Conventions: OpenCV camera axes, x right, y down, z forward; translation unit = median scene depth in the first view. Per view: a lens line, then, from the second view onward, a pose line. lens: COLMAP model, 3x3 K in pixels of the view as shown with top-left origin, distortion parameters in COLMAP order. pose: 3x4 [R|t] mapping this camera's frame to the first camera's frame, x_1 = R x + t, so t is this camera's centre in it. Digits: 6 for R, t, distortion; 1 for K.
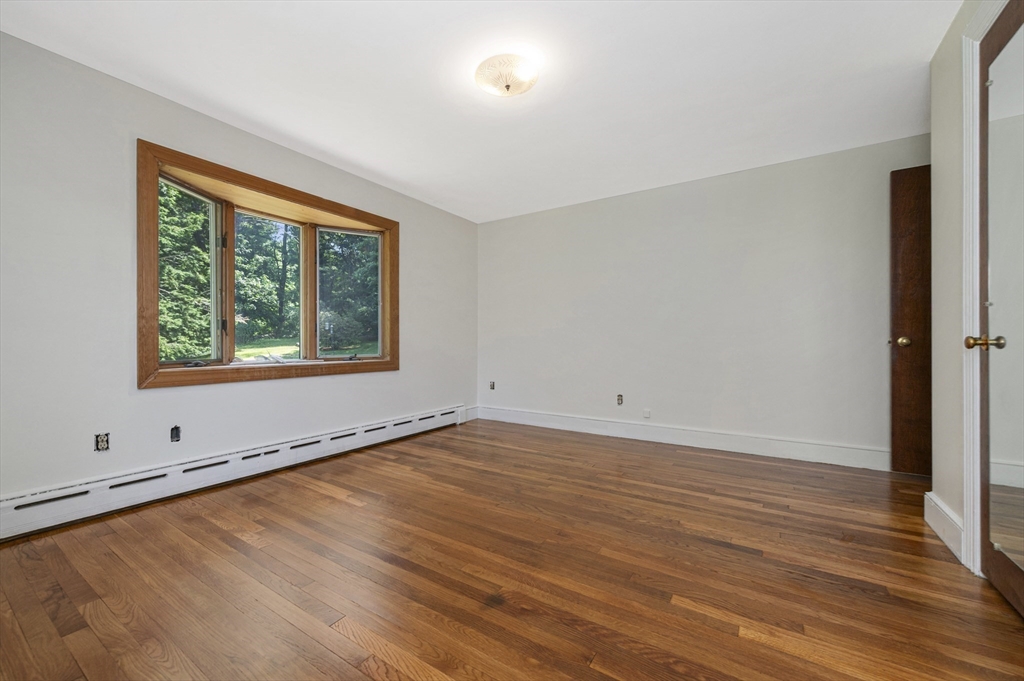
lens RADIAL K [[406.3, 0, 510.0], [0, 406.3, 338.0], [0, 0, 1]] dist [0.000276, -0.000051]
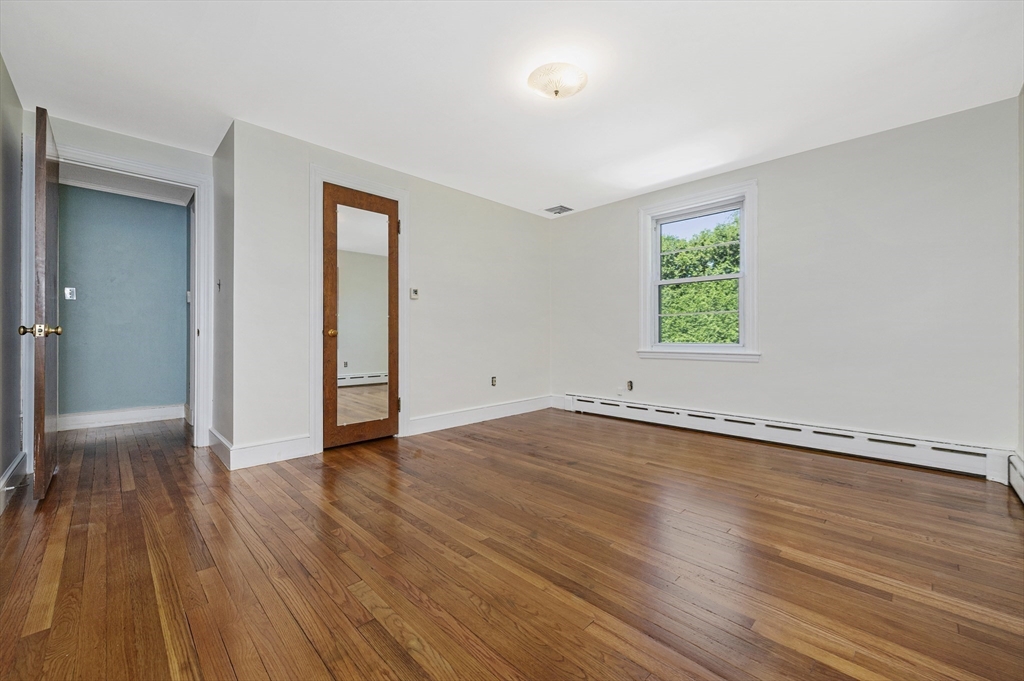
lens RADIAL K [[406.3, 0, 510.0], [0, 406.3, 338.0], [0, 0, 1]] dist [0.000276, -0.000051]
pose [[-0.976762, -0.000969, 0.214326, -0.103141], [-0.002320, 0.999979, -0.006050, 0.030822], [-0.214316, -0.006407, -0.976743, 1.864648]]
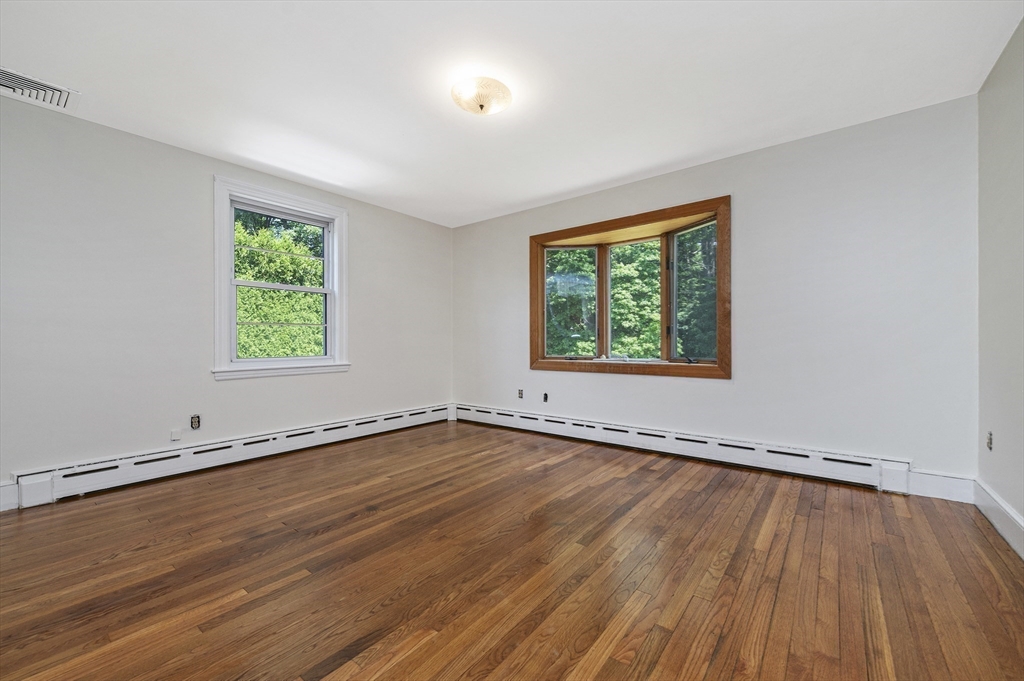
lens RADIAL K [[405.3, 0, 508.5], [0, 405.3, 344.2], [0, 0, 1]] dist [0.000715, 0.000048]
pose [[-0.098836, 0.007163, -0.995078, 0.934841], [0.015904, 0.999858, 0.005618, -0.003270], [0.994977, -0.015270, -0.098936, 1.062404]]
